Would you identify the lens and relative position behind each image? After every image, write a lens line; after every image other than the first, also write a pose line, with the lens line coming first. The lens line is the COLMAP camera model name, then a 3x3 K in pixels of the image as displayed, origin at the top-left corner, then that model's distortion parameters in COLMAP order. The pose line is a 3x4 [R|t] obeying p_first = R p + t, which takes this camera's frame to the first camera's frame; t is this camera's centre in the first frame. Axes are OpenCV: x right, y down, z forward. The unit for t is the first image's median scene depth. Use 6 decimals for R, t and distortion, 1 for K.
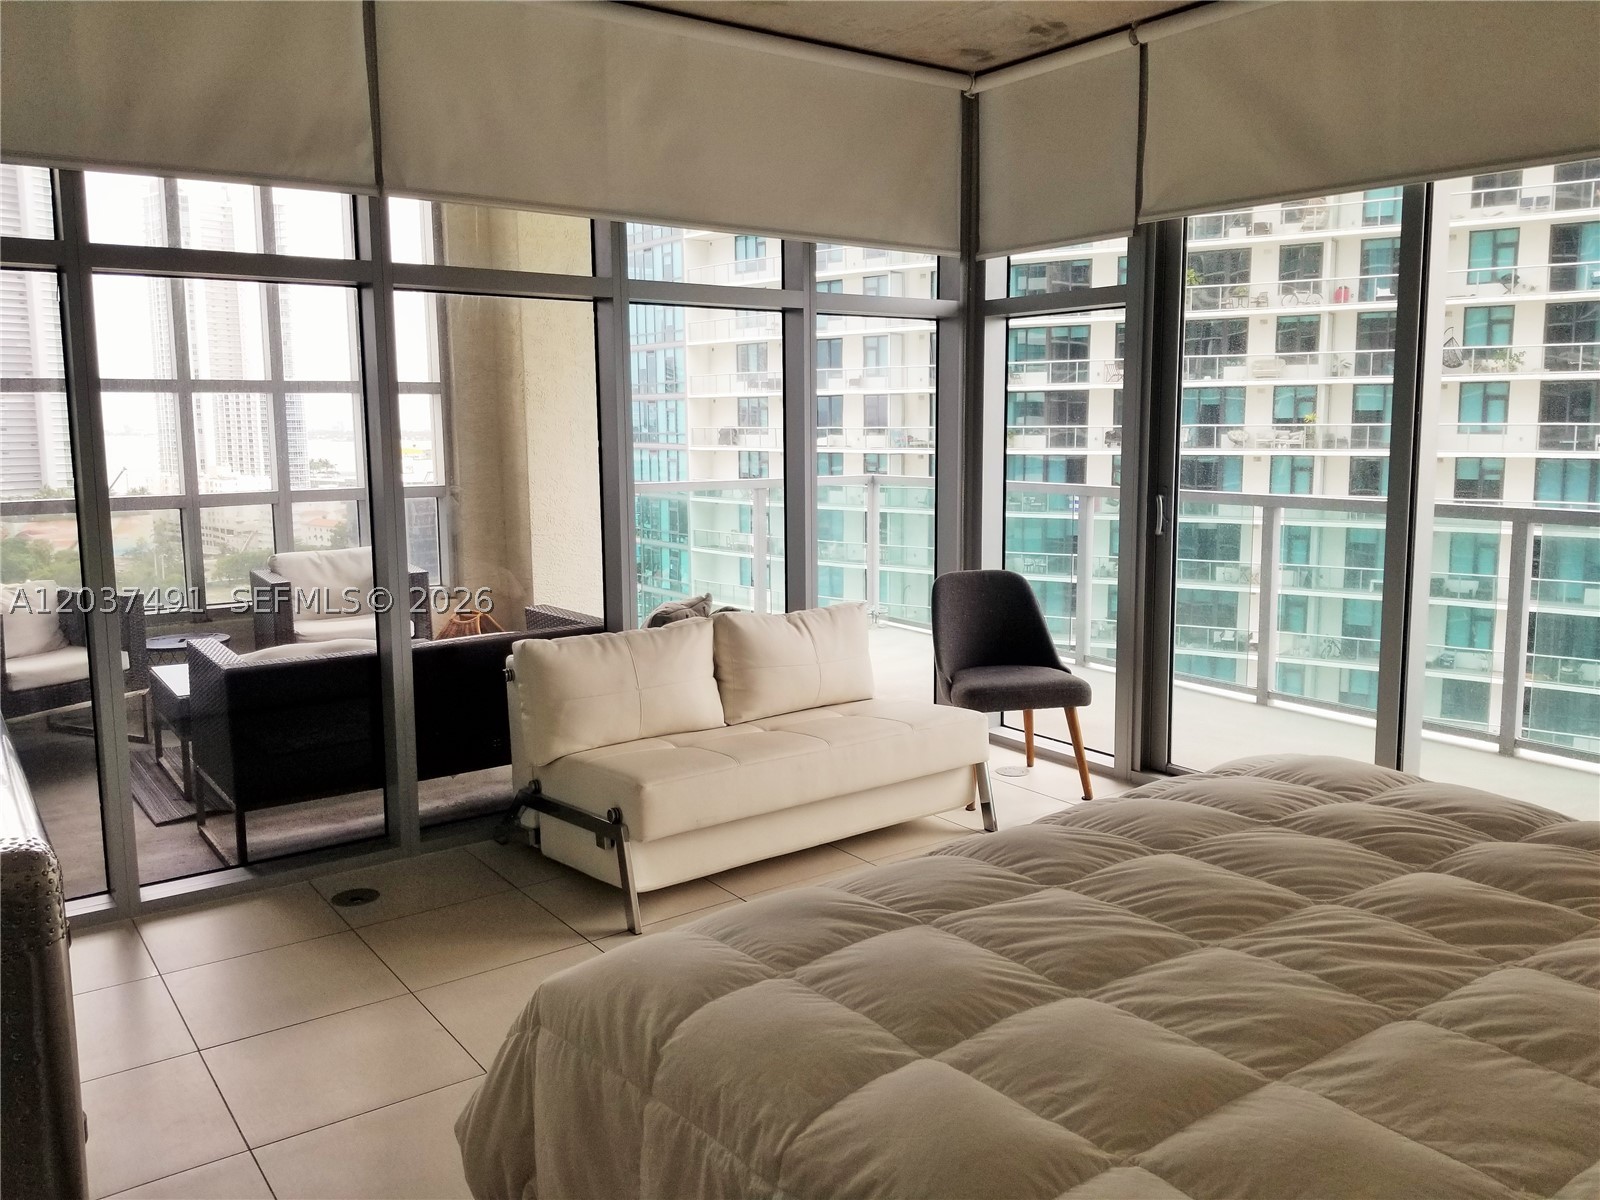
lens RADIAL K [[1244.0, 0, 797.2], [0, 1244.0, 577.4], [0, 0, 1]] dist [0.077968, -0.124931]
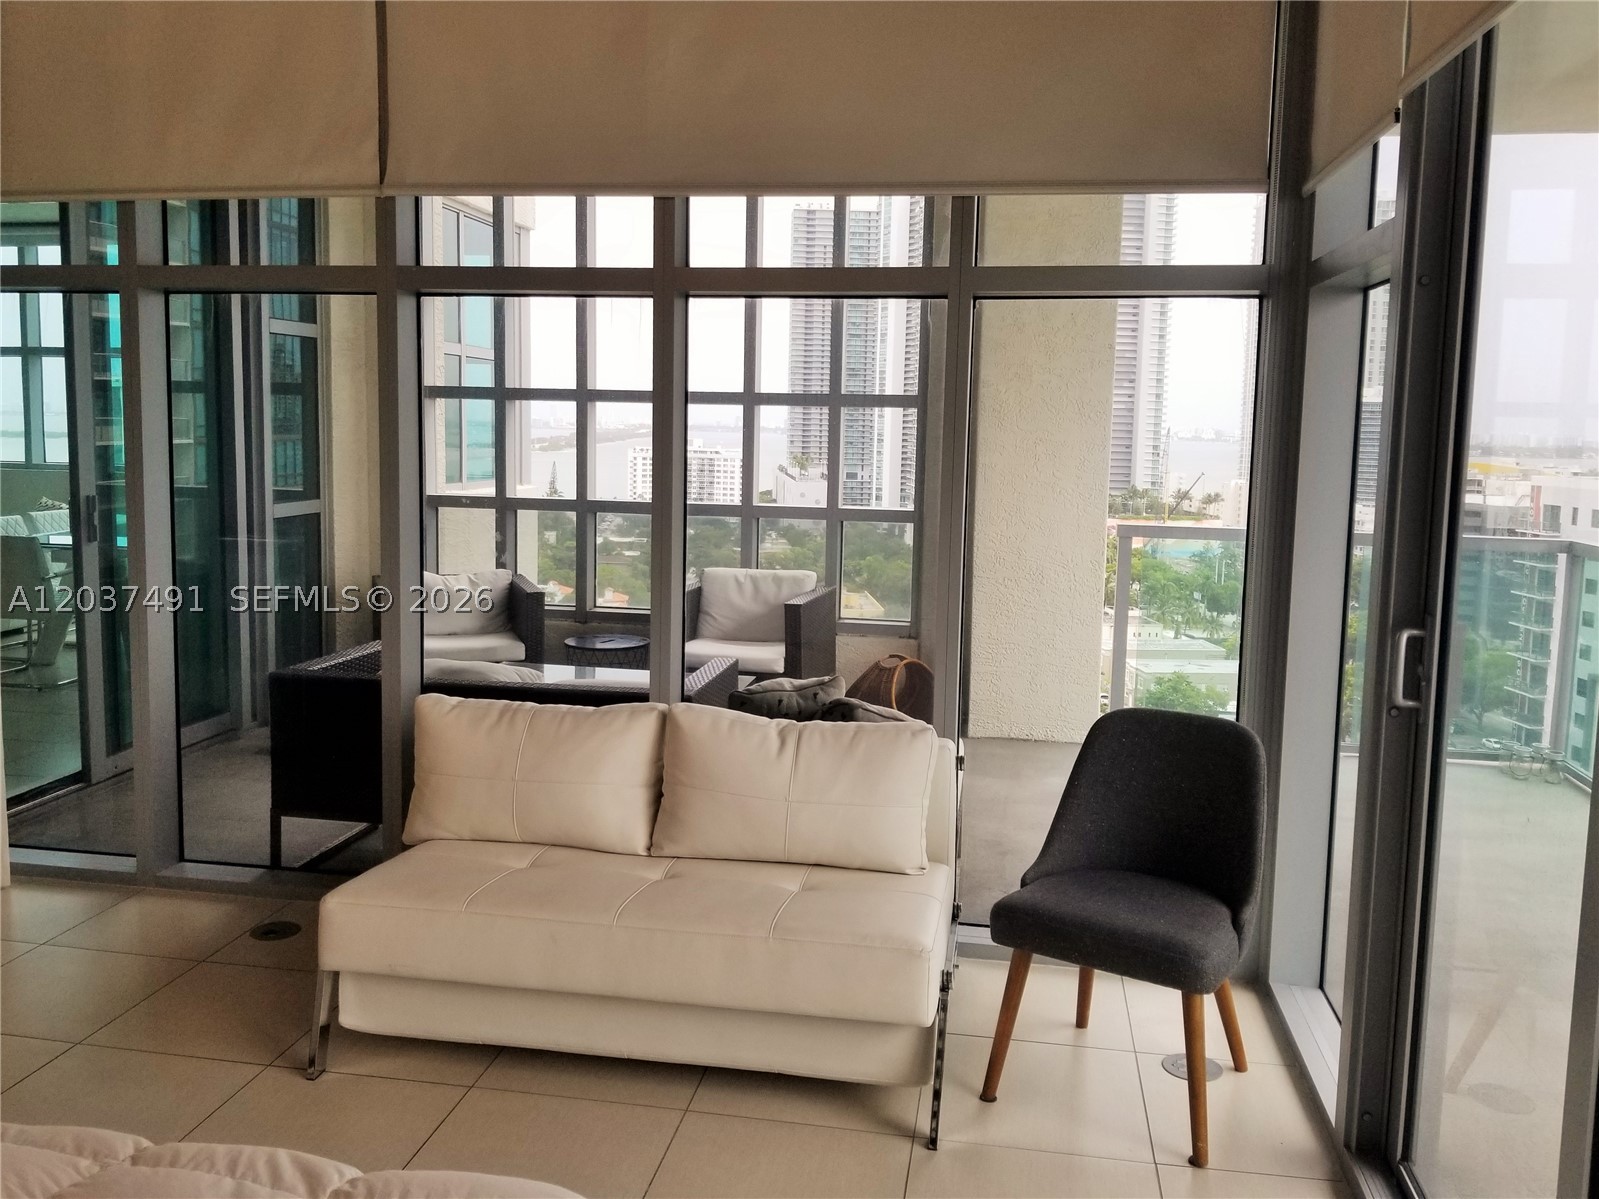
lens RADIAL K [[1260.4, 0, 799.5], [0, 1260.4, 599.5], [0, 0, 1]] dist [0.090674, 0.001510]
pose [[0.704636, 0.120971, -0.699181, 0.403369], [-0.117054, 0.991677, 0.053611, -0.066172], [0.699847, 0.044066, 0.712932, 0.390683]]
